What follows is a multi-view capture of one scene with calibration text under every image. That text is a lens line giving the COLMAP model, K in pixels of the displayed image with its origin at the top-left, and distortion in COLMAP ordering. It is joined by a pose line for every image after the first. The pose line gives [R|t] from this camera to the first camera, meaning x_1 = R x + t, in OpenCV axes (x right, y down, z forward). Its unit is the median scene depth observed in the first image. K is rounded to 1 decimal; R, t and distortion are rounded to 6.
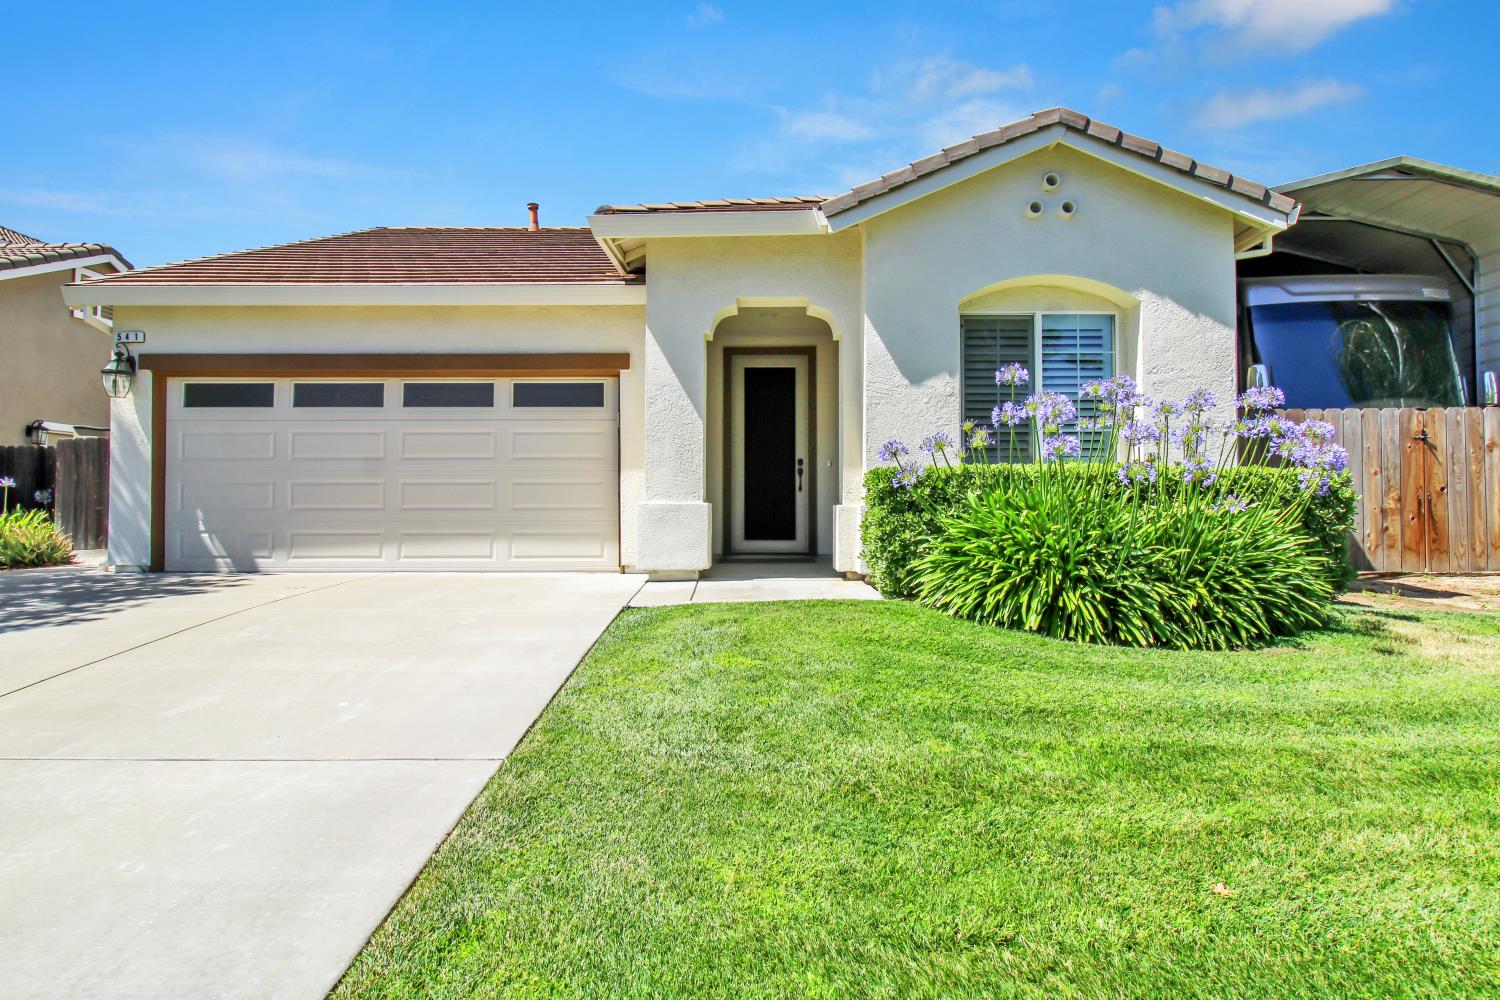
lens RADIAL K [[854.5, 0, 757.0], [0, 854.5, 494.1], [0, 0, 1]] dist [-0.001673, -0.002654]
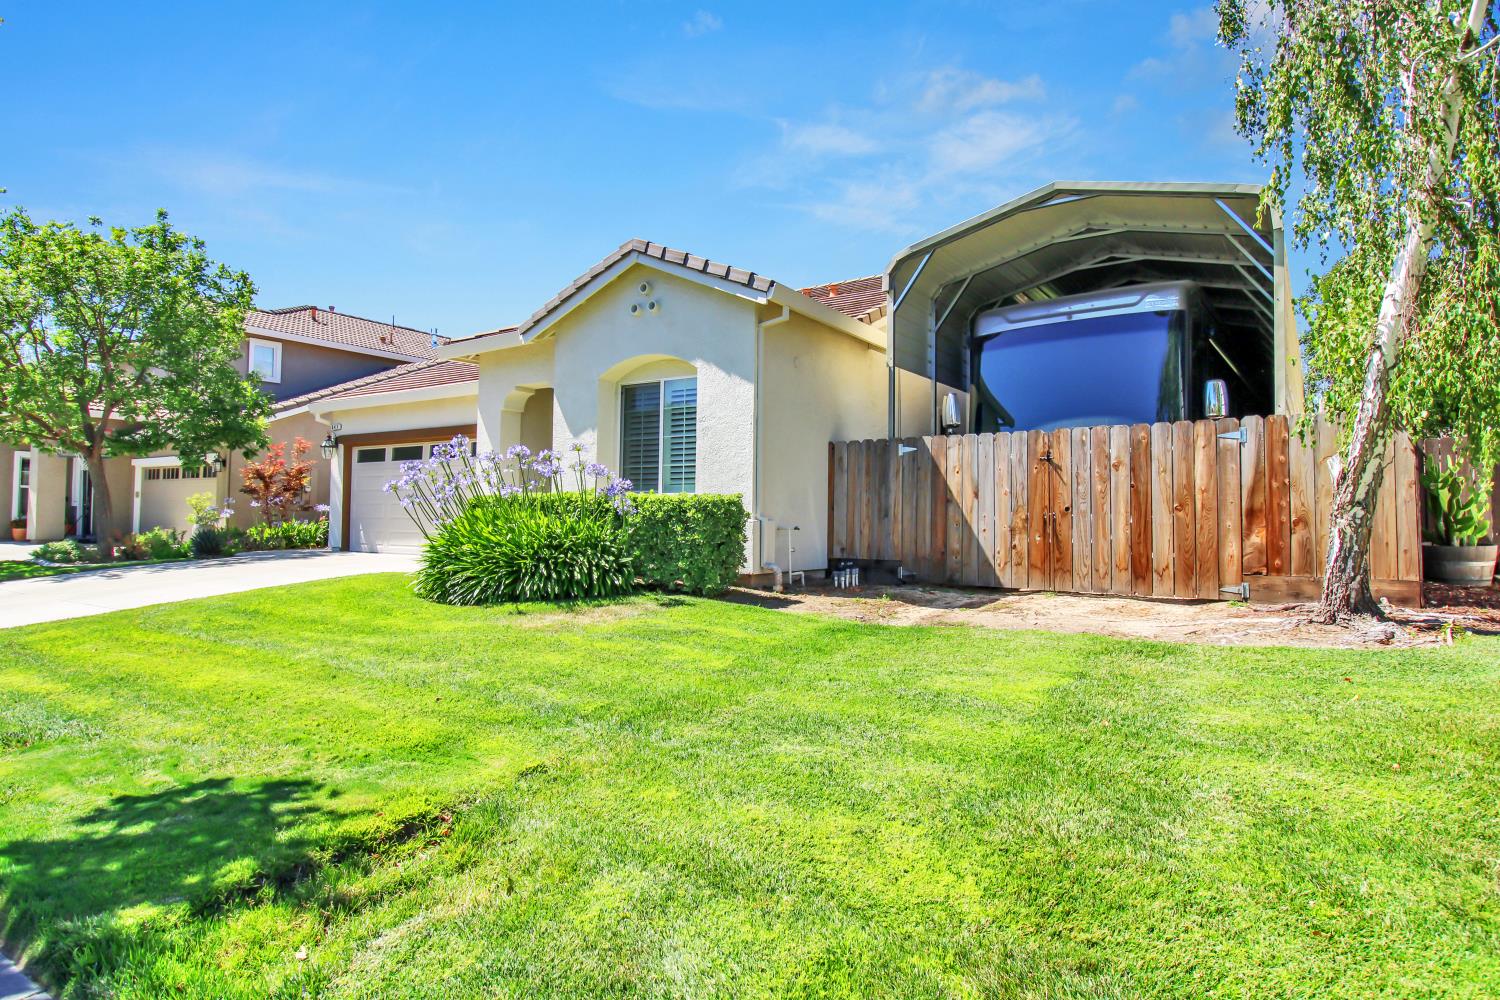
lens RADIAL K [[845.3, 0, 755.7], [0, 845.3, 496.1], [0, 0, 1]] dist [-0.002296, -0.000386]
pose [[0.828711, -0.006042, -0.559644, 1.145656], [-0.002690, 0.999887, -0.014780, -0.005861], [0.559670, 0.013754, 0.828601, -0.035459]]
